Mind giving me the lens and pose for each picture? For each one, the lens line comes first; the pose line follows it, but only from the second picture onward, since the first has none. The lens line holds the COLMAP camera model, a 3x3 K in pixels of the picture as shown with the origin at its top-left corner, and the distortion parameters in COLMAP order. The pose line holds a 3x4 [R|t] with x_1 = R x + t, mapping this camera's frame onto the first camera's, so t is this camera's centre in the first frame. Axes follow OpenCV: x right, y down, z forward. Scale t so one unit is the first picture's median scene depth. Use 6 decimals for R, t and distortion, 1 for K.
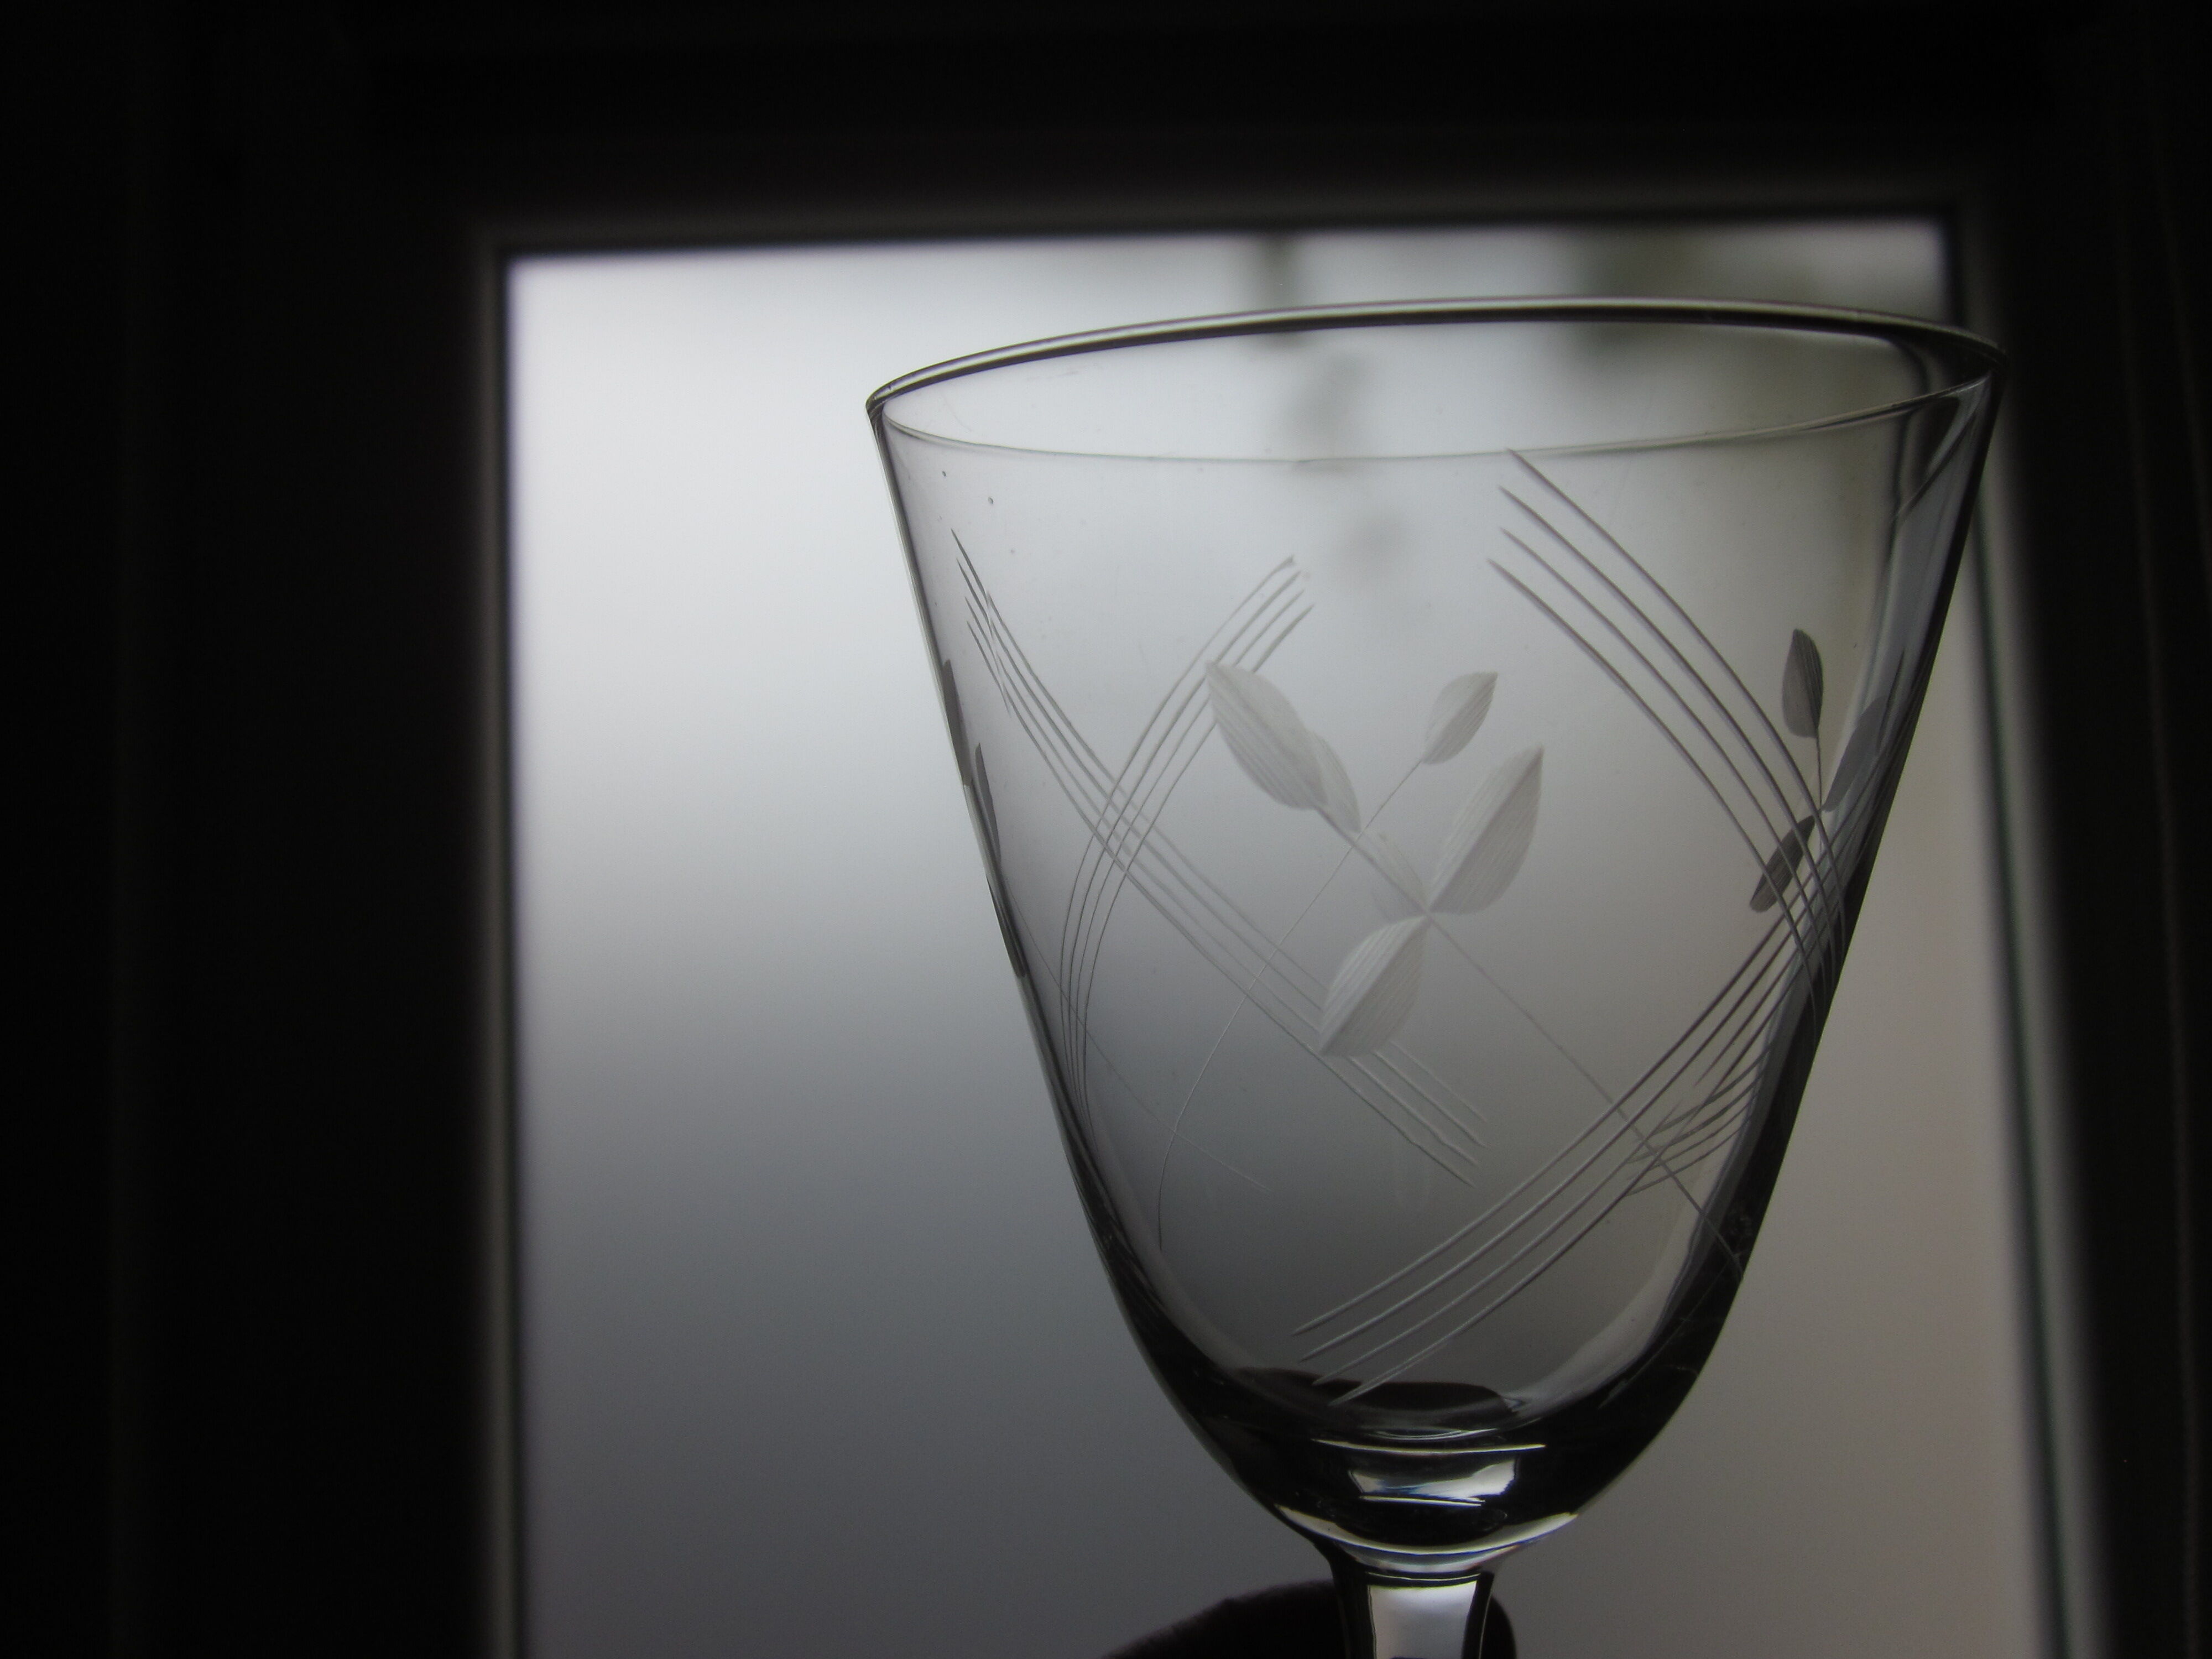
lens RADIAL K [[1810.5, 0, 1107.9], [0, 1810.5, 836.1], [0, 0, 1]] dist [-0.037380, 0.003533]
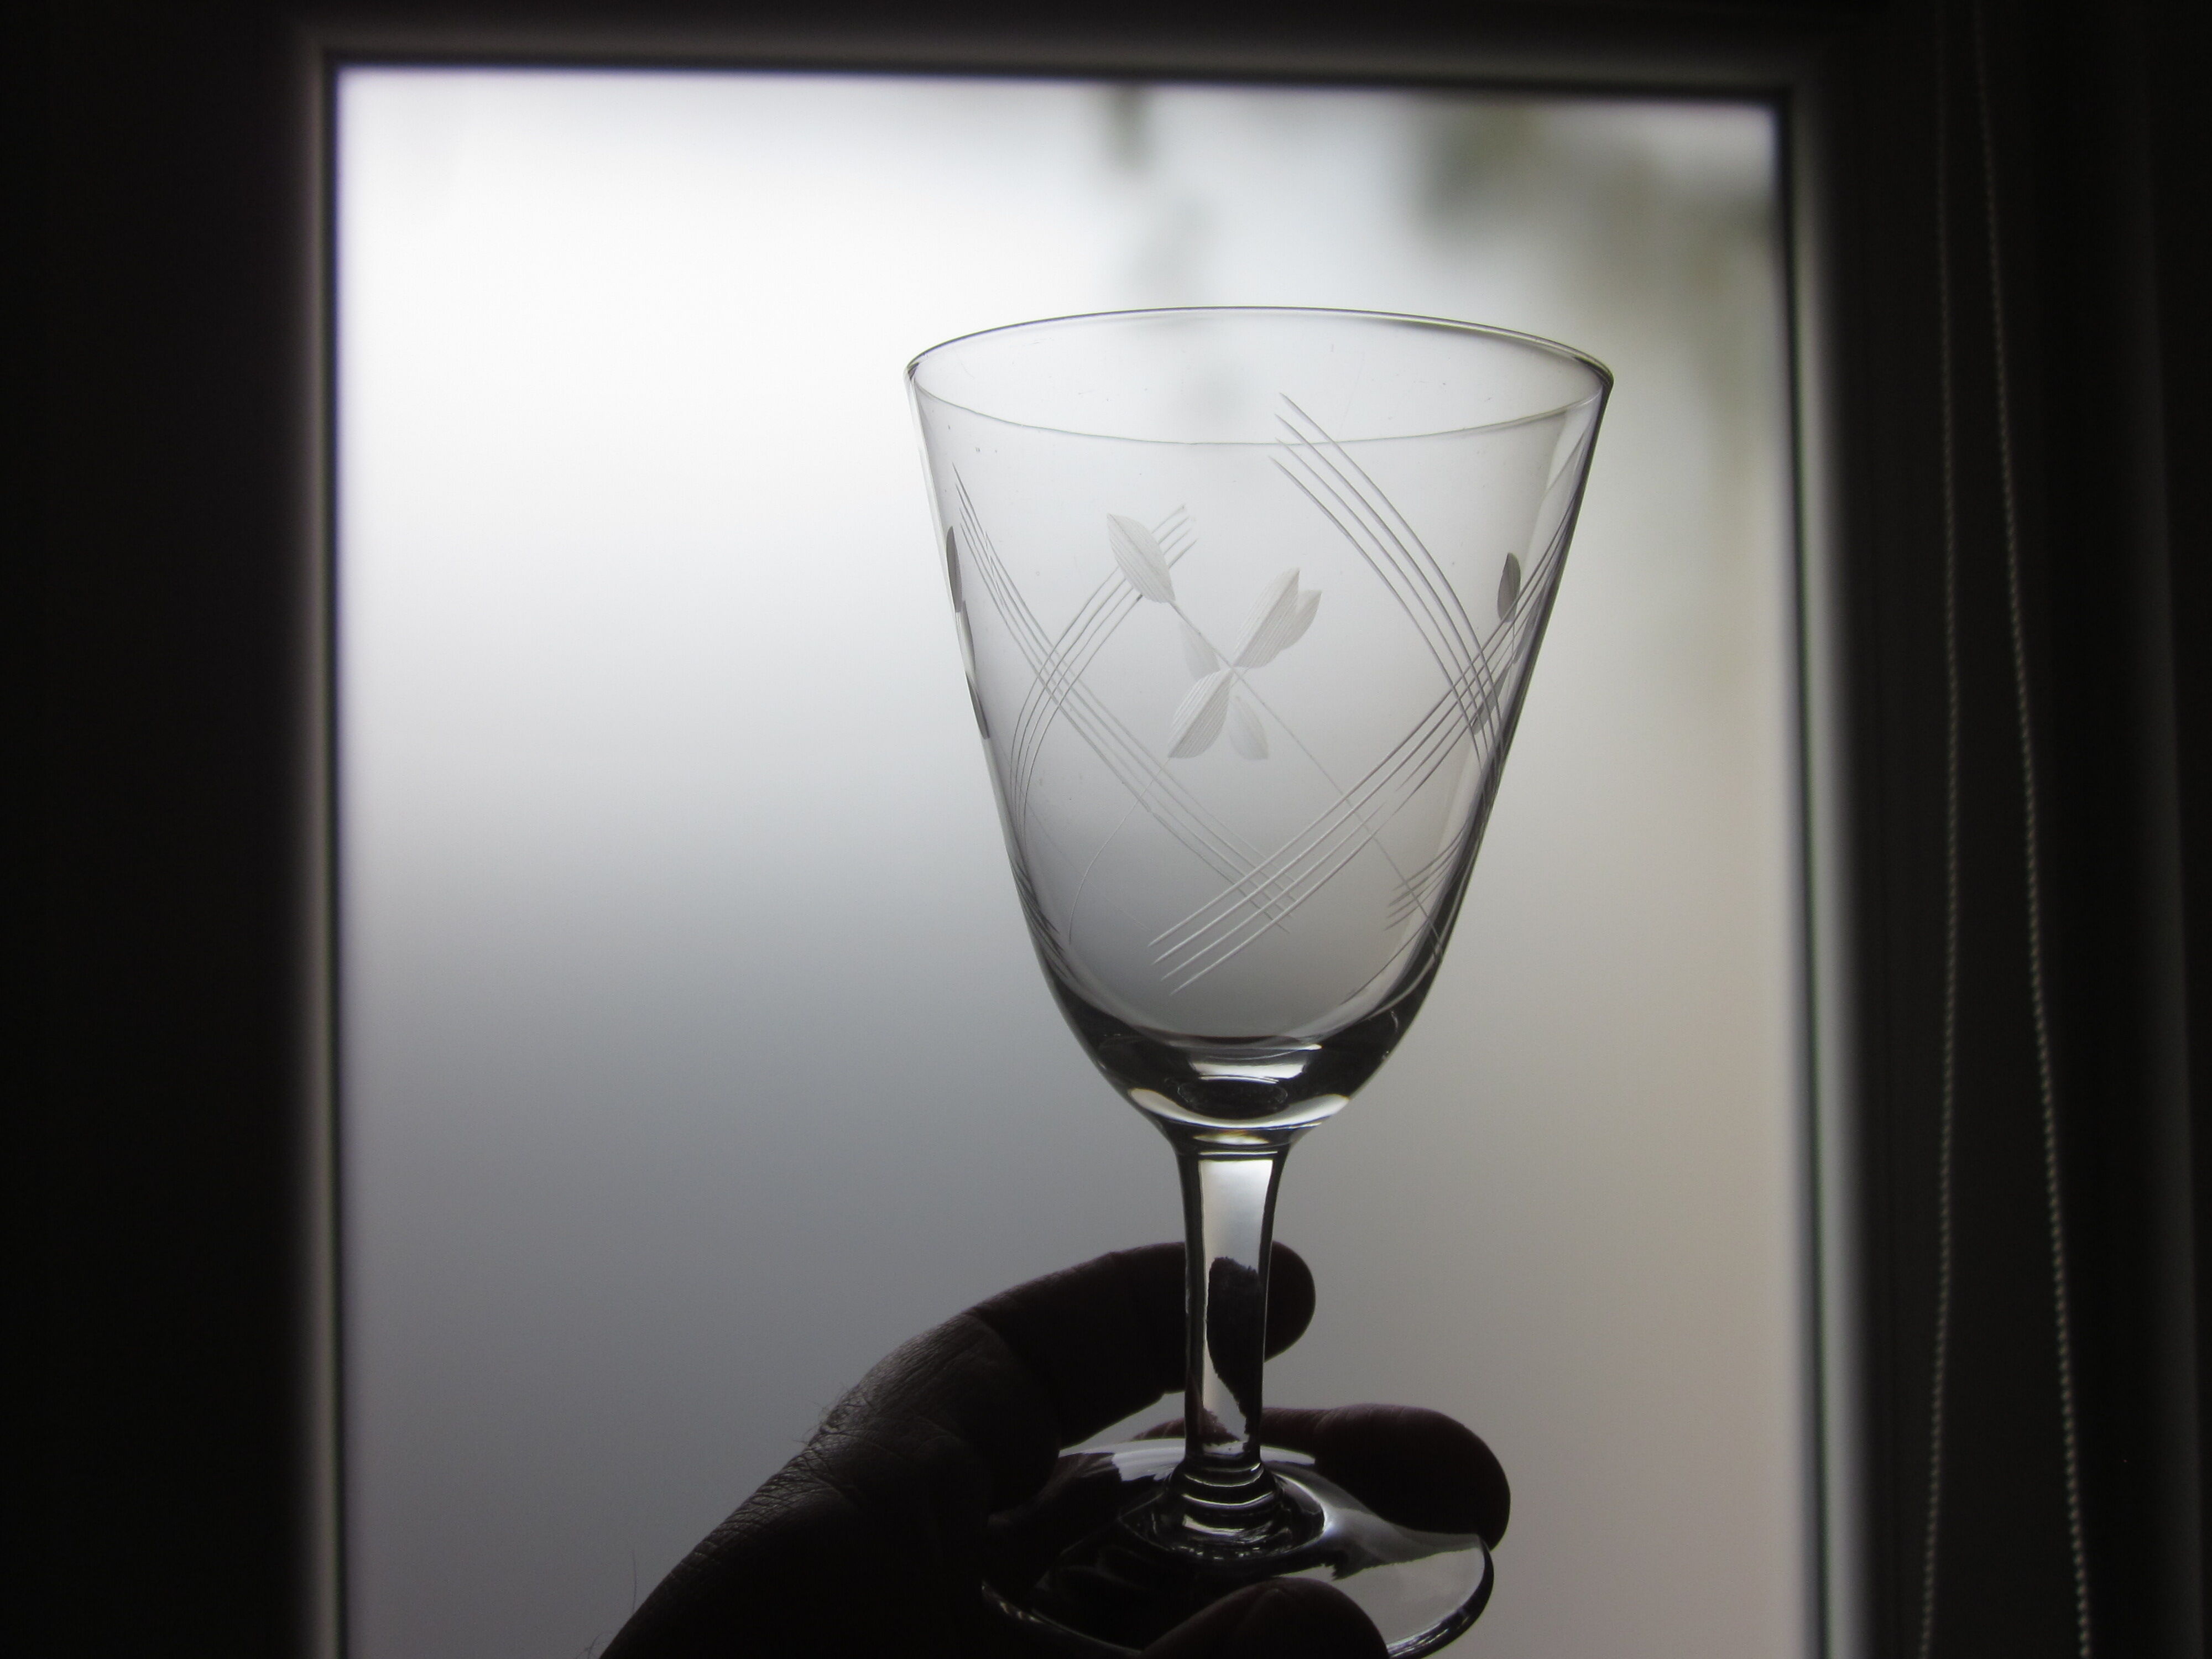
lens RADIAL K [[1810.5, 0, 1104.8], [0, 1810.5, 823.4], [0, 0, 1]] dist [-0.037380, 0.003533]
pose [[0.998764, 0.040507, 0.028810, 0.009307], [-0.039156, 0.998172, -0.046028, 0.182687], [-0.030621, 0.044843, 0.998525, -0.462688]]
